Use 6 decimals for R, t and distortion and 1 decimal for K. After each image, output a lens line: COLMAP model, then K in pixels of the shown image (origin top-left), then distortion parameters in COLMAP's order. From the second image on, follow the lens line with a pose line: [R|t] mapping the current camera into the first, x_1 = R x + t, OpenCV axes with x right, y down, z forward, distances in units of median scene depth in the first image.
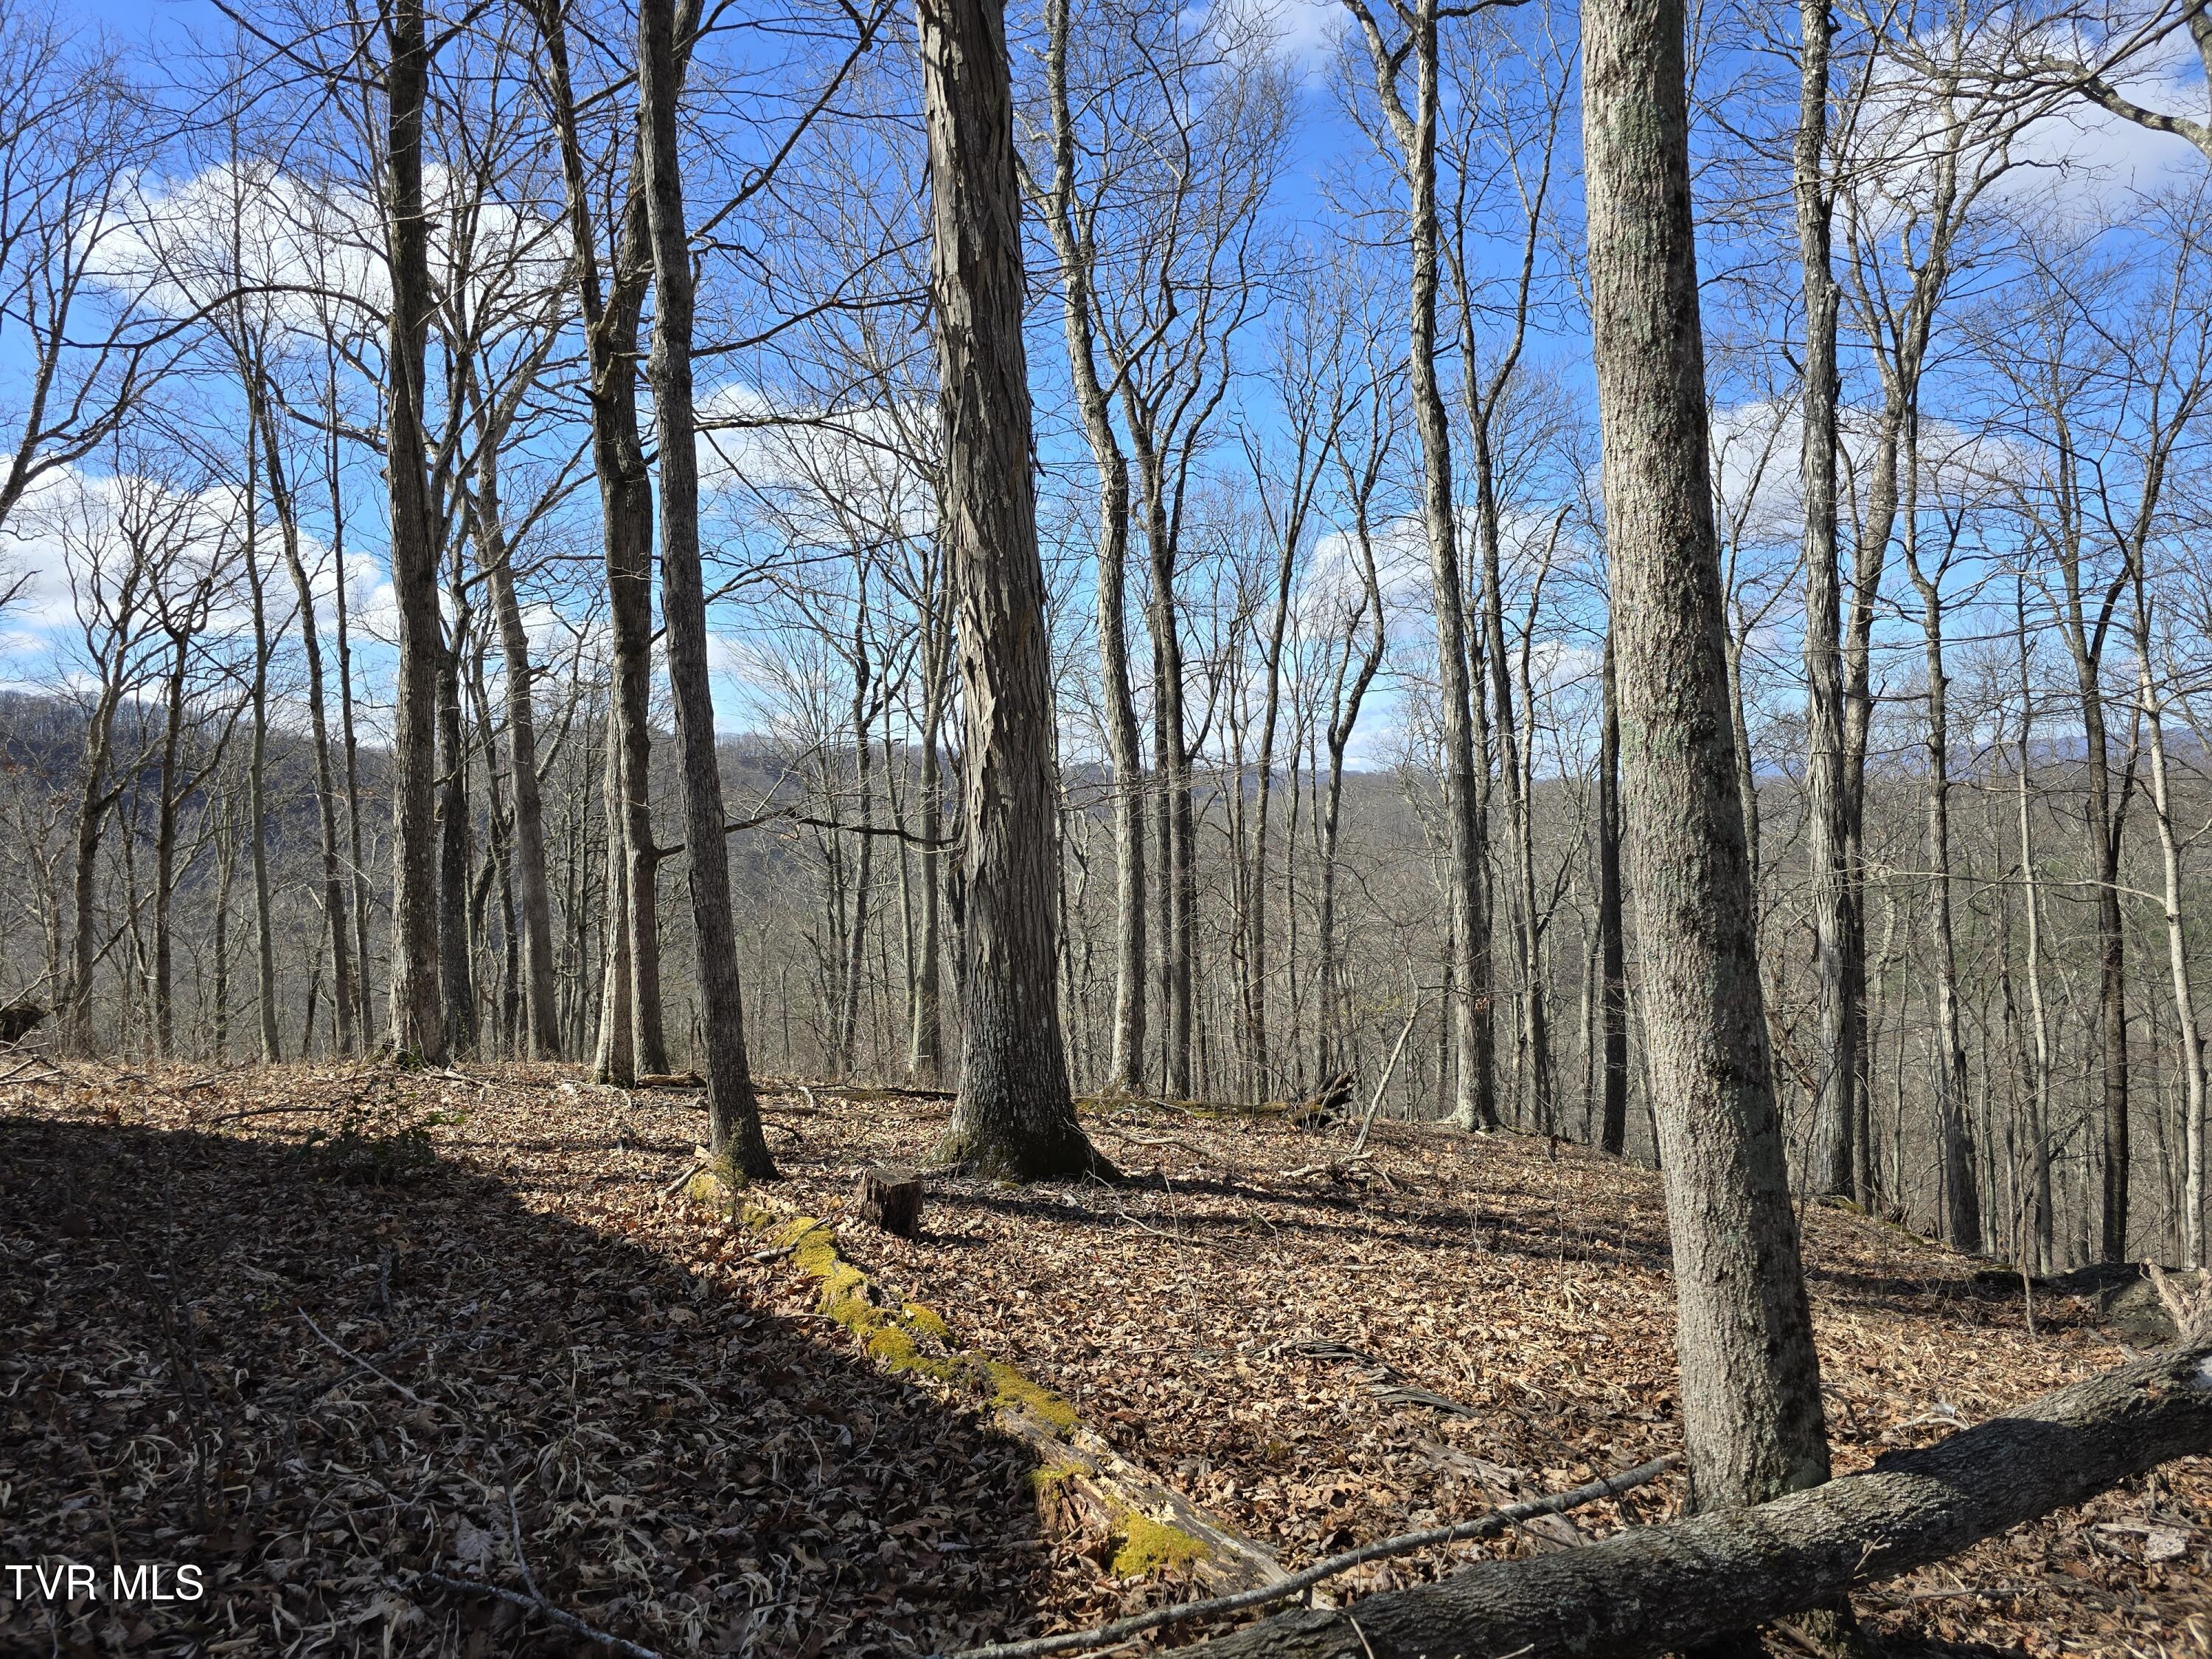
lens RADIAL K [[1474.4, 0, 1088.1], [0, 1474.4, 829.0], [0, 0, 1]] dist [0.055629, -0.044084]
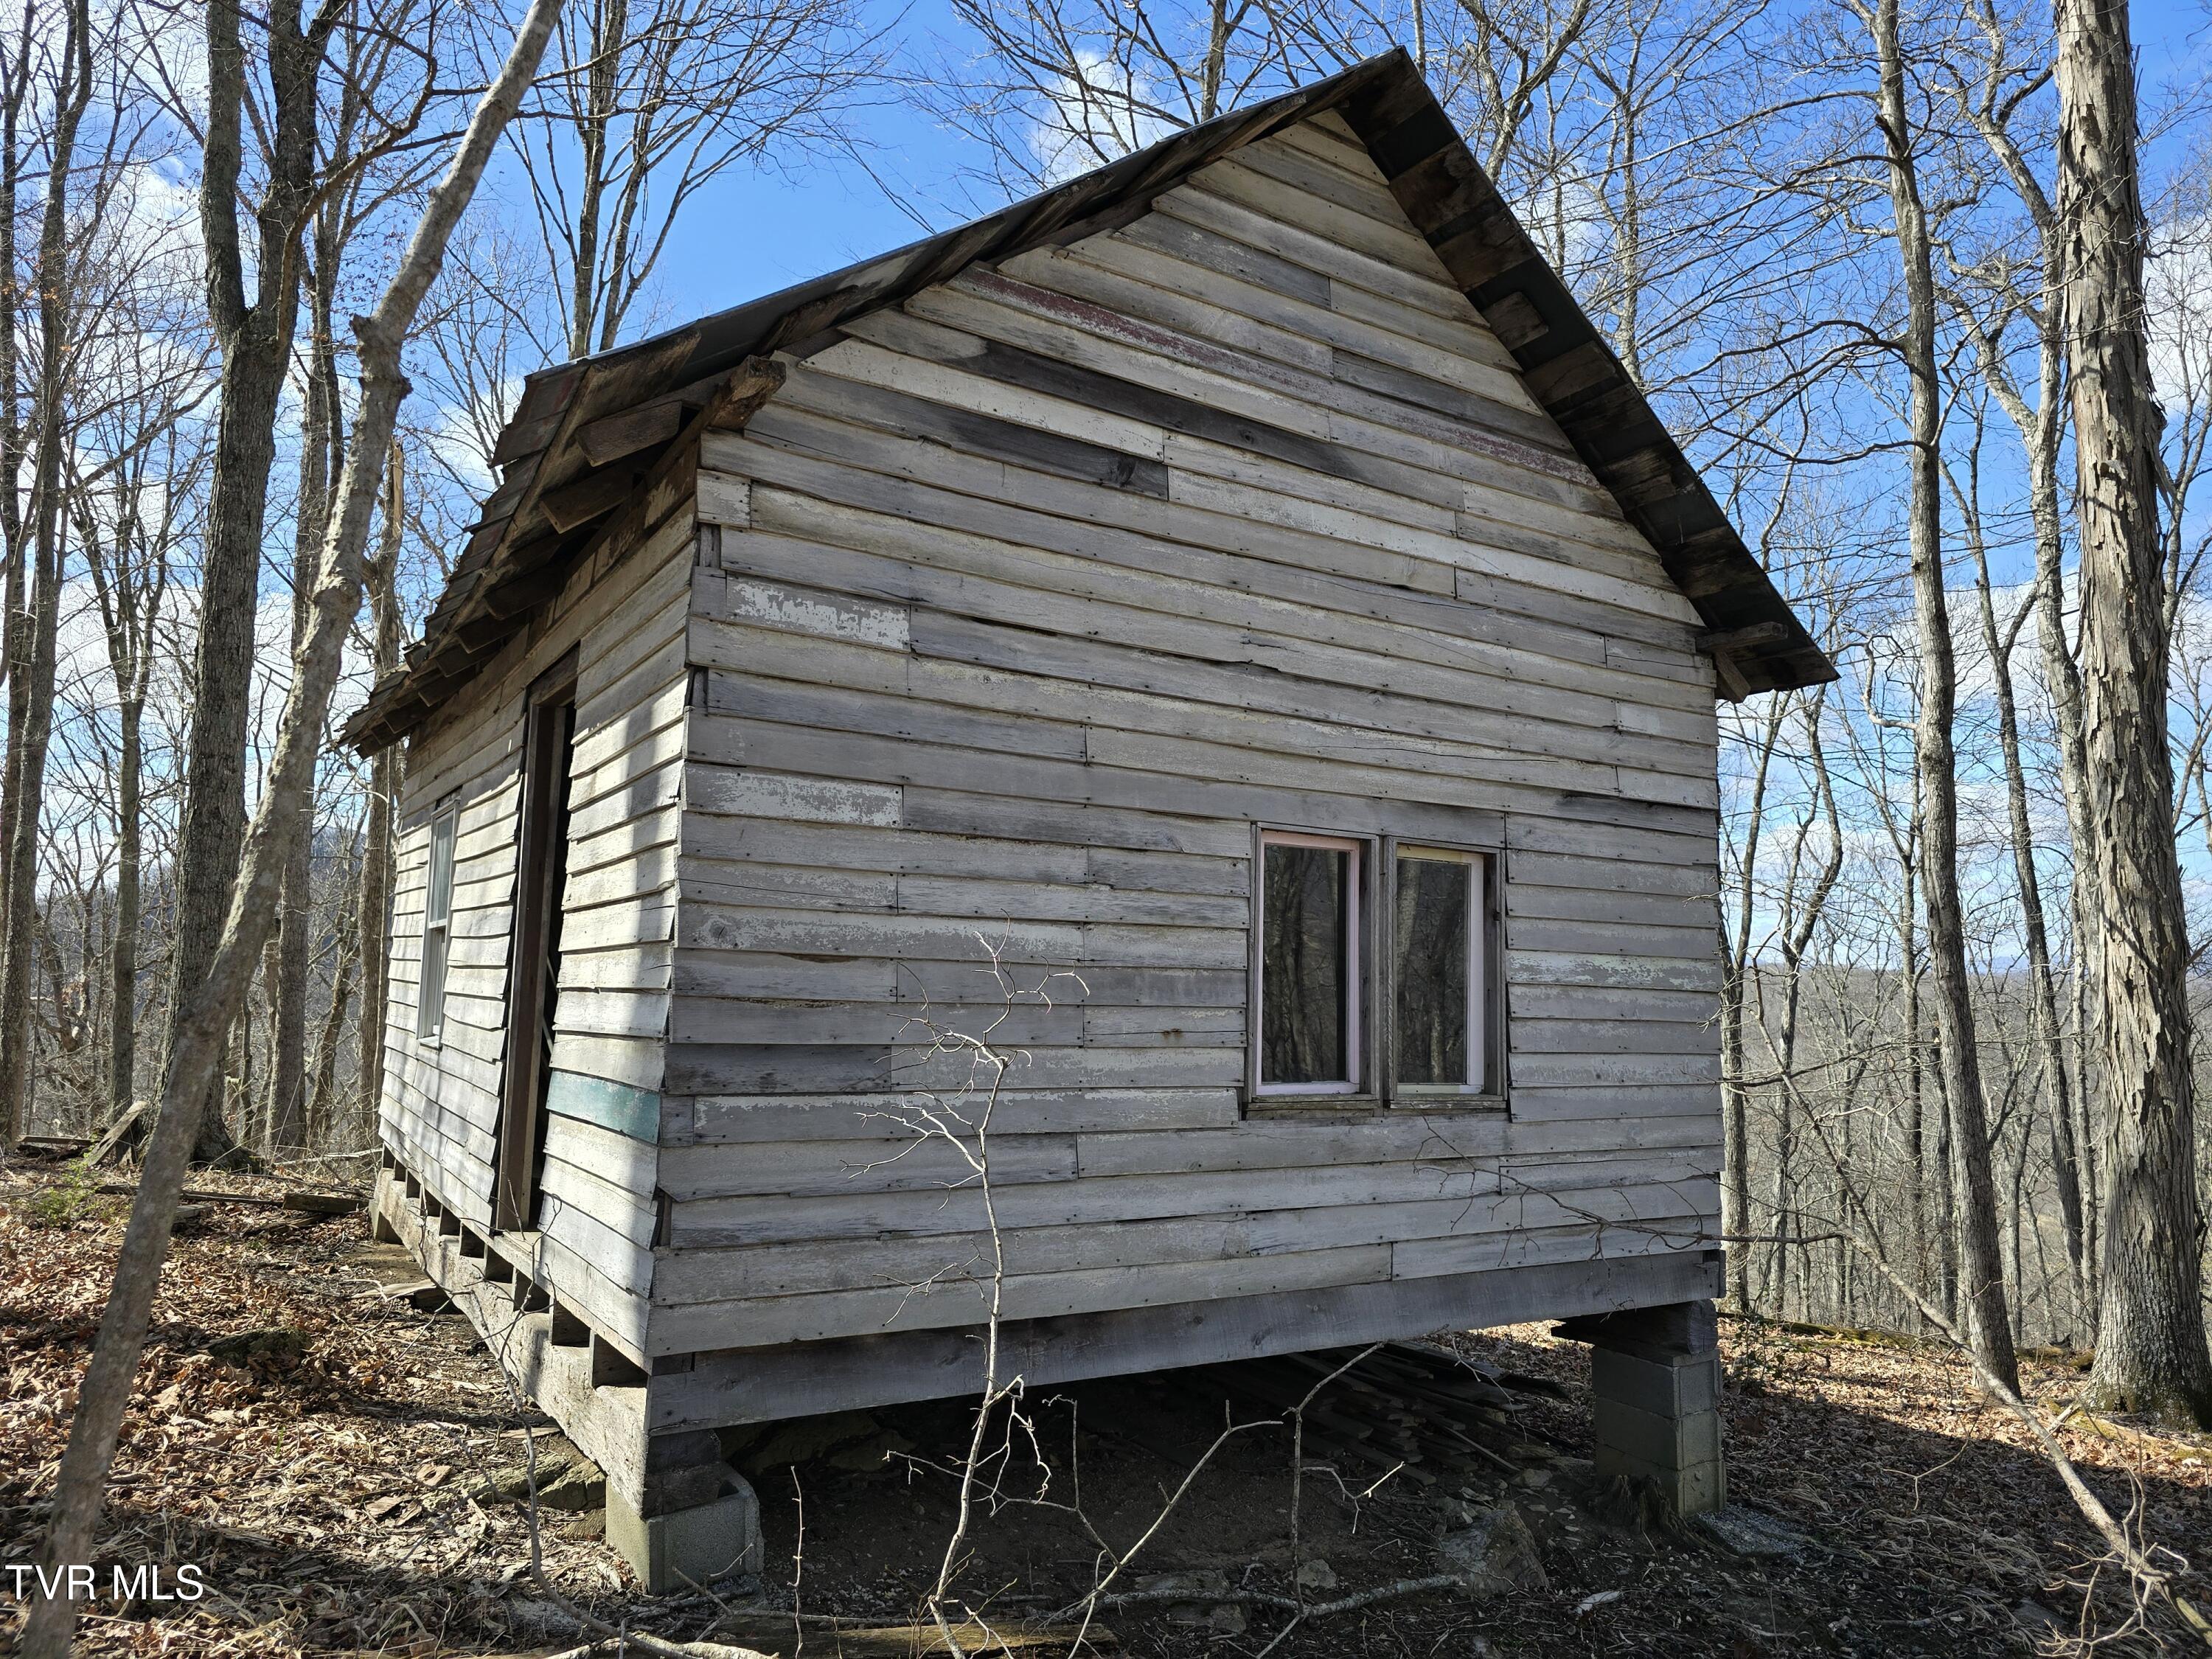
lens RADIAL K [[1474.4, 0, 1105.9], [0, 1474.4, 844.4], [0, 0, 1]] dist [0.055629, -0.044084]
pose [[0.989958, 0.031757, -0.137751, -0.479769], [-0.044830, 0.994669, -0.092868, -0.048831], [0.134067, 0.098111, 0.986104, -0.208556]]
